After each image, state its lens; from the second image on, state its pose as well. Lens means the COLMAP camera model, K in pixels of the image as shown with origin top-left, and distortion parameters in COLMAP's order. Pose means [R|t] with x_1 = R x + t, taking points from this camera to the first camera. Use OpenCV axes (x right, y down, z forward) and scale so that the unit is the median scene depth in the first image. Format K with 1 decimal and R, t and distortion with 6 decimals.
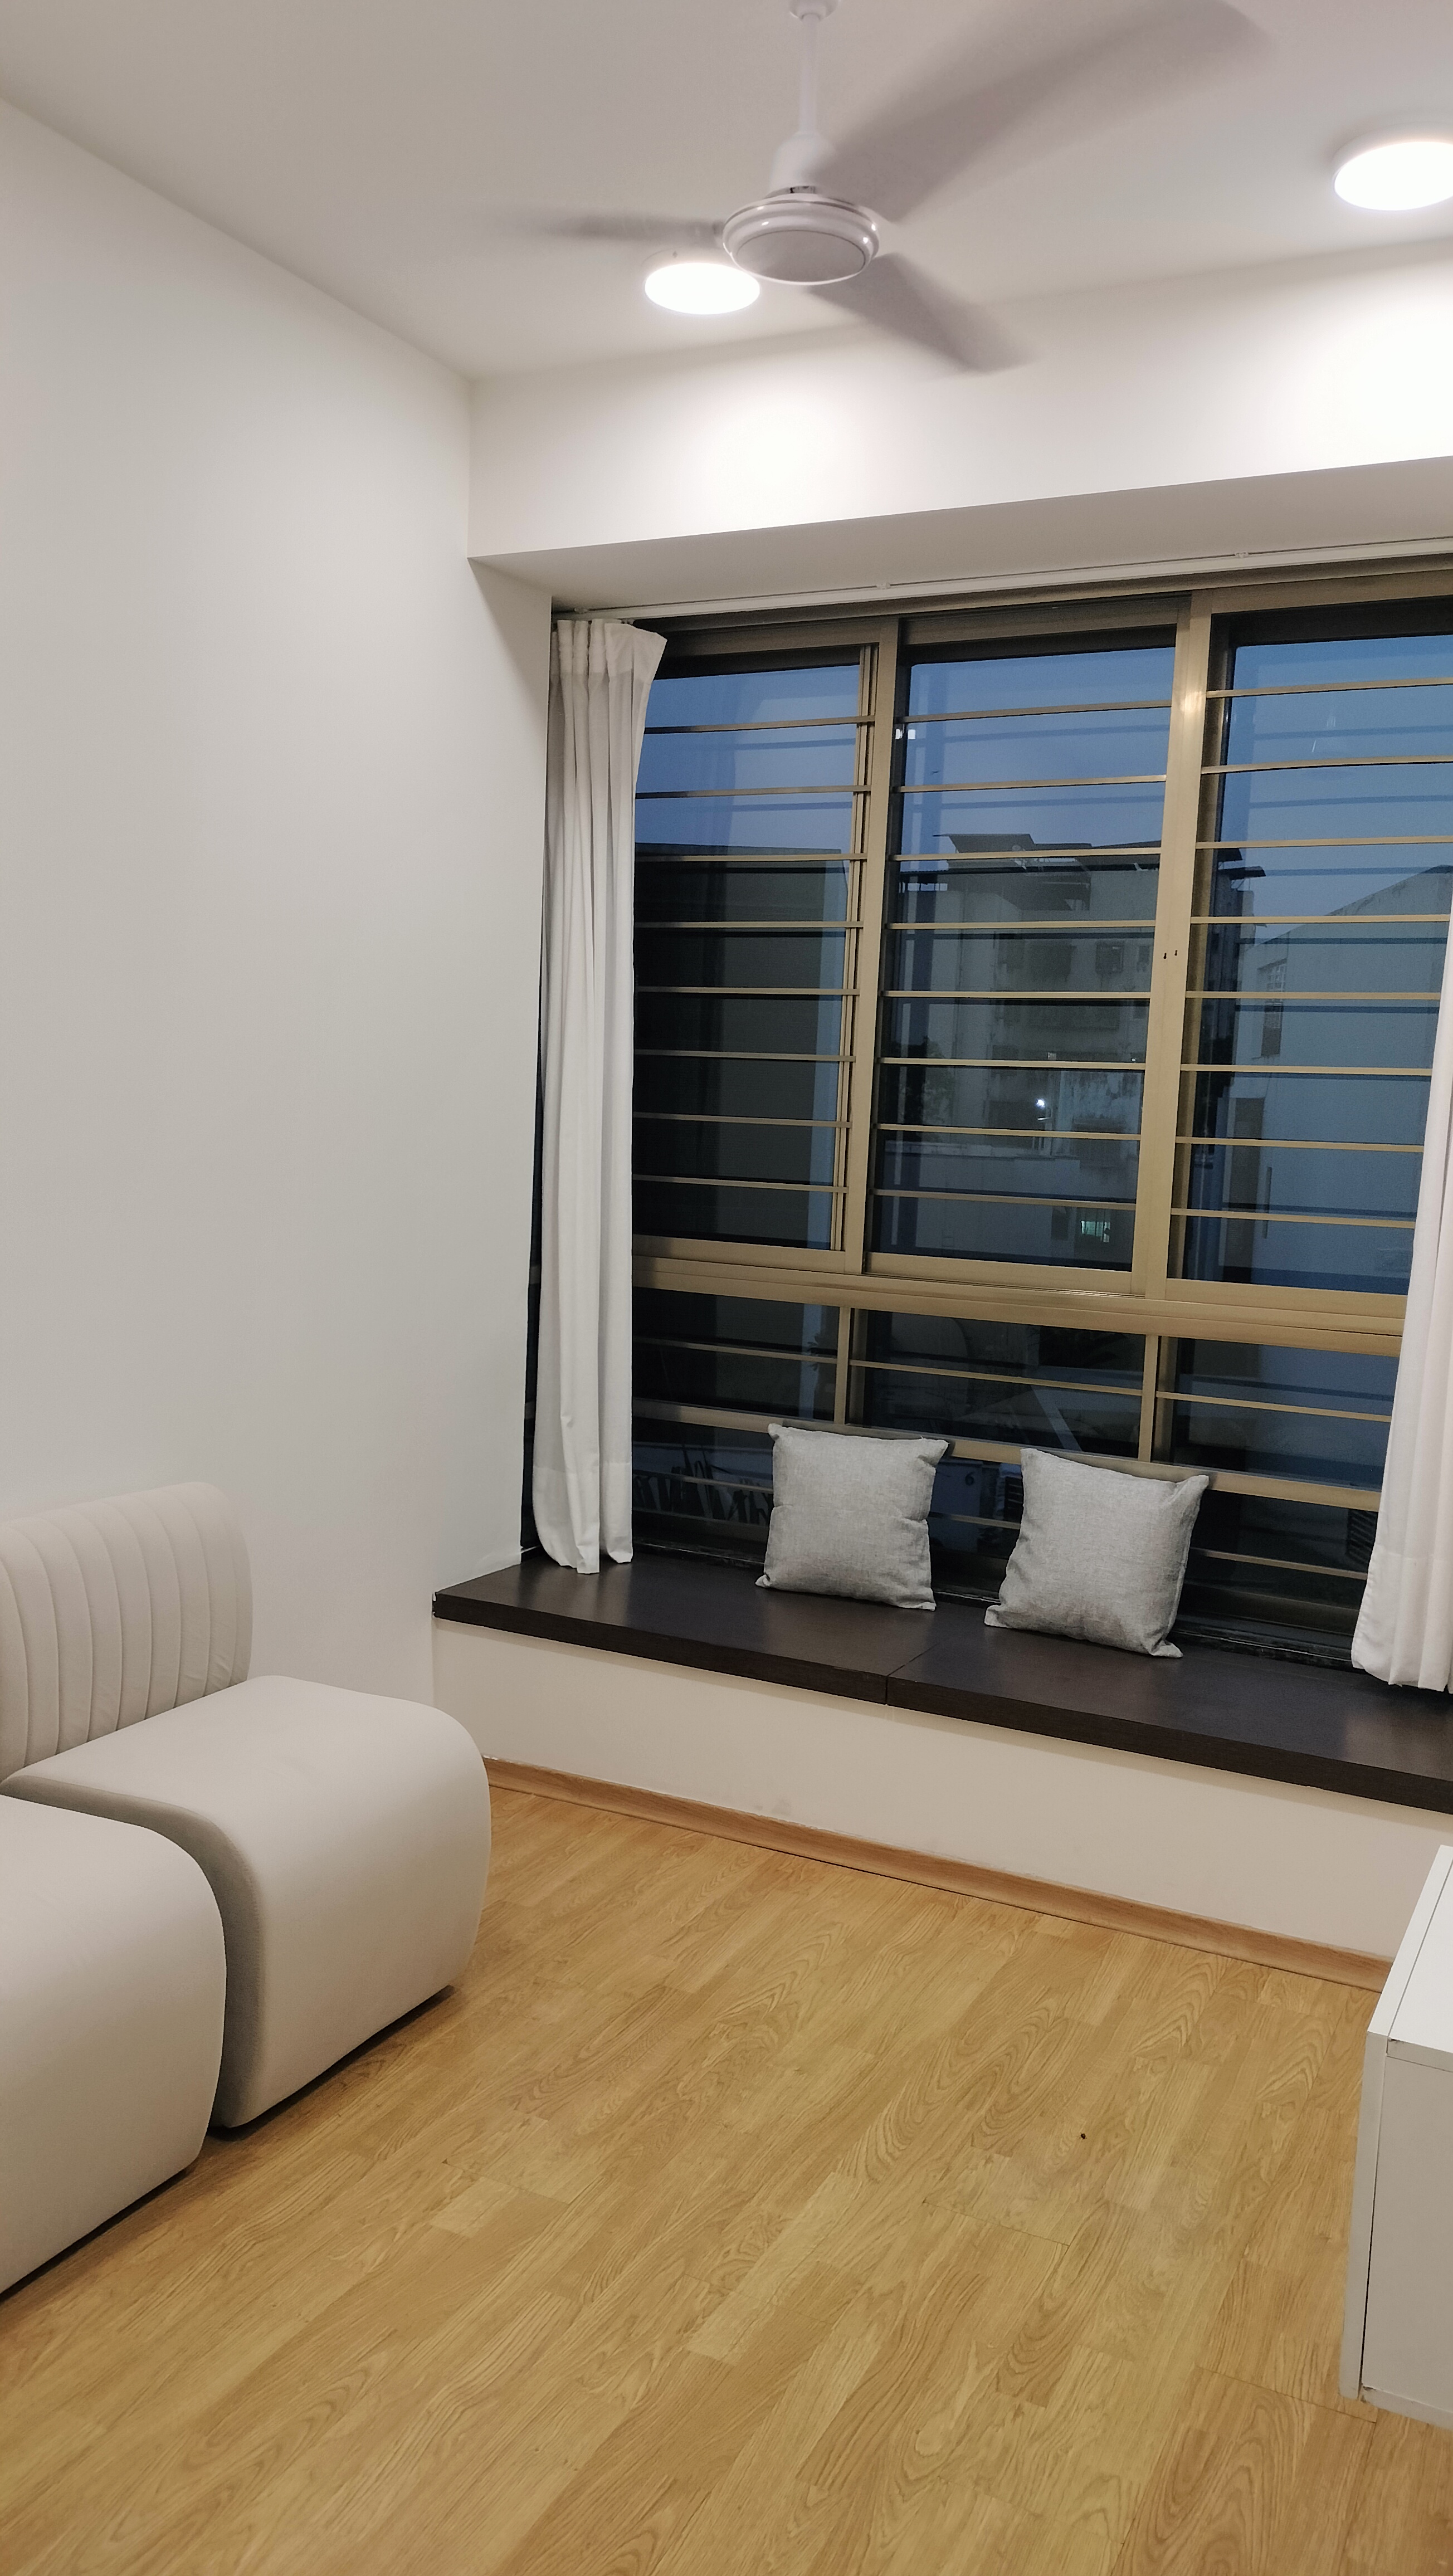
lens RADIAL K [[2072.3, 0, 727.0], [0, 2072.3, 1308.0], [0, 0, 1]] dist [0.099226, -0.010969]
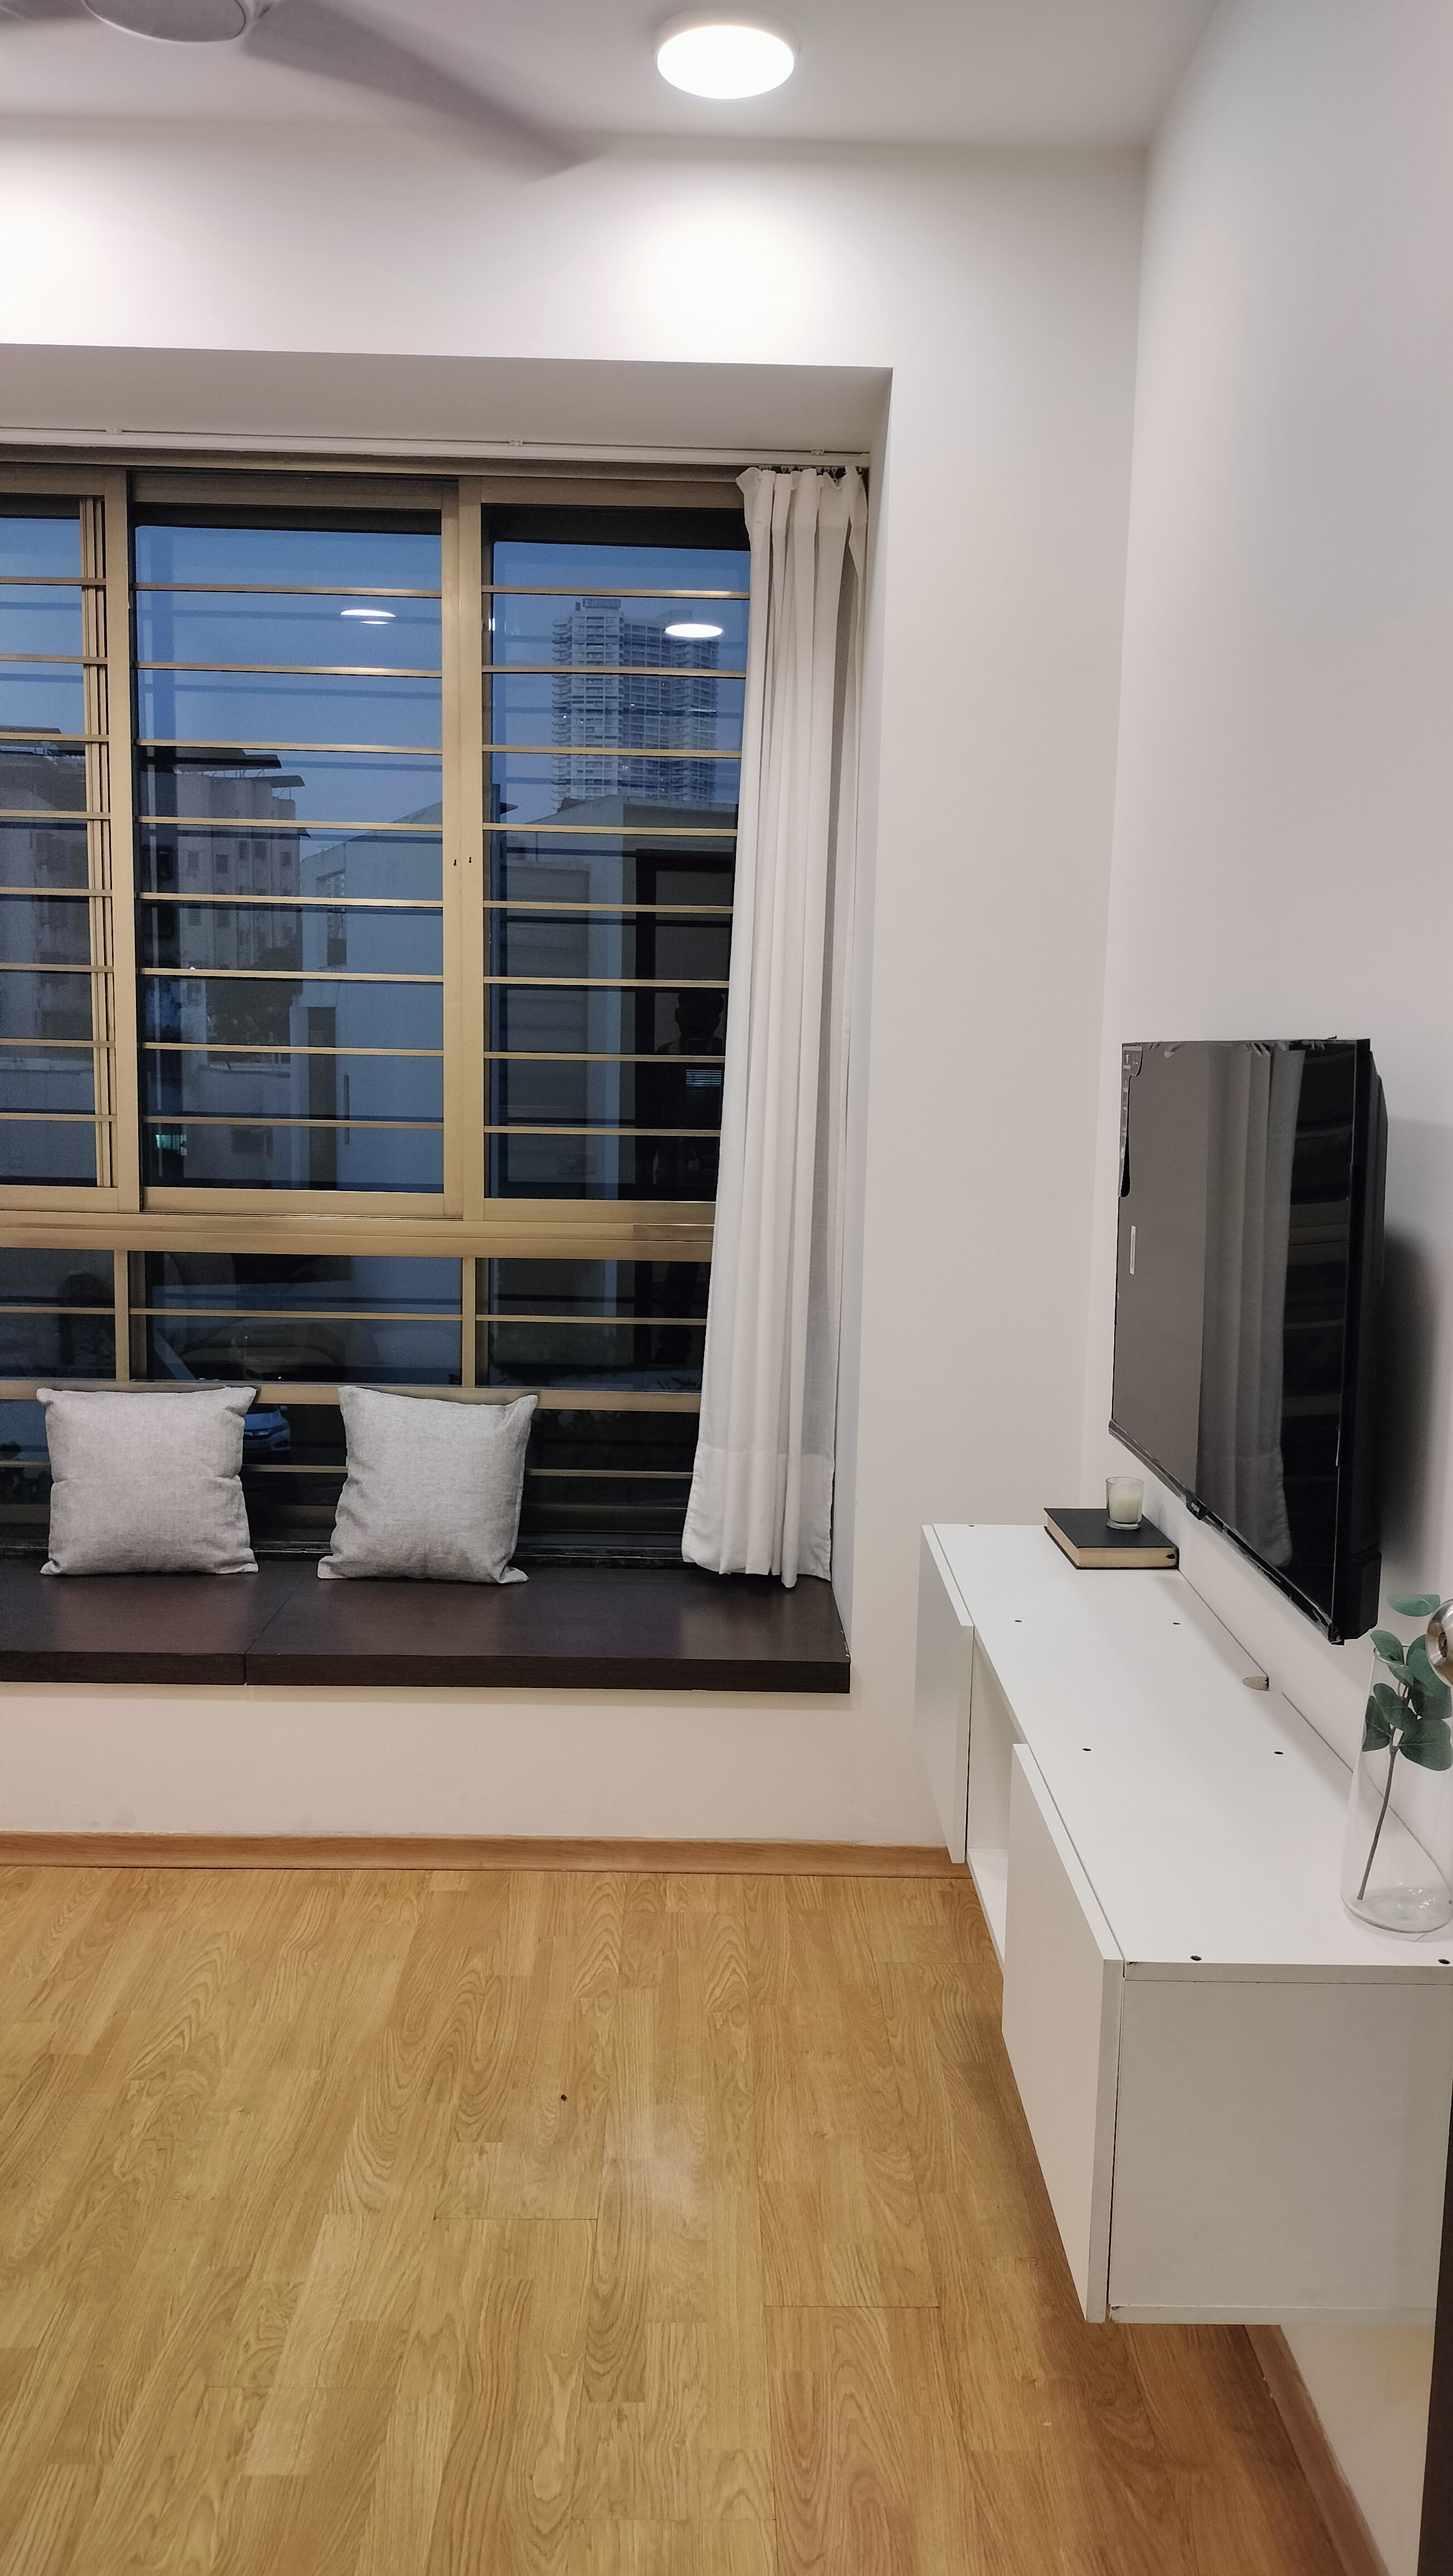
lens RADIAL K [[2053.8, 0, 726.5], [0, 2053.8, 1288.0], [0, 0, 1]] dist [0.119509, -0.083135]
pose [[0.899966, -0.087027, 0.427186, -0.118806], [0.072230, 0.996096, 0.050758, -0.015172], [-0.429936, -0.014825, 0.902738, 0.097982]]
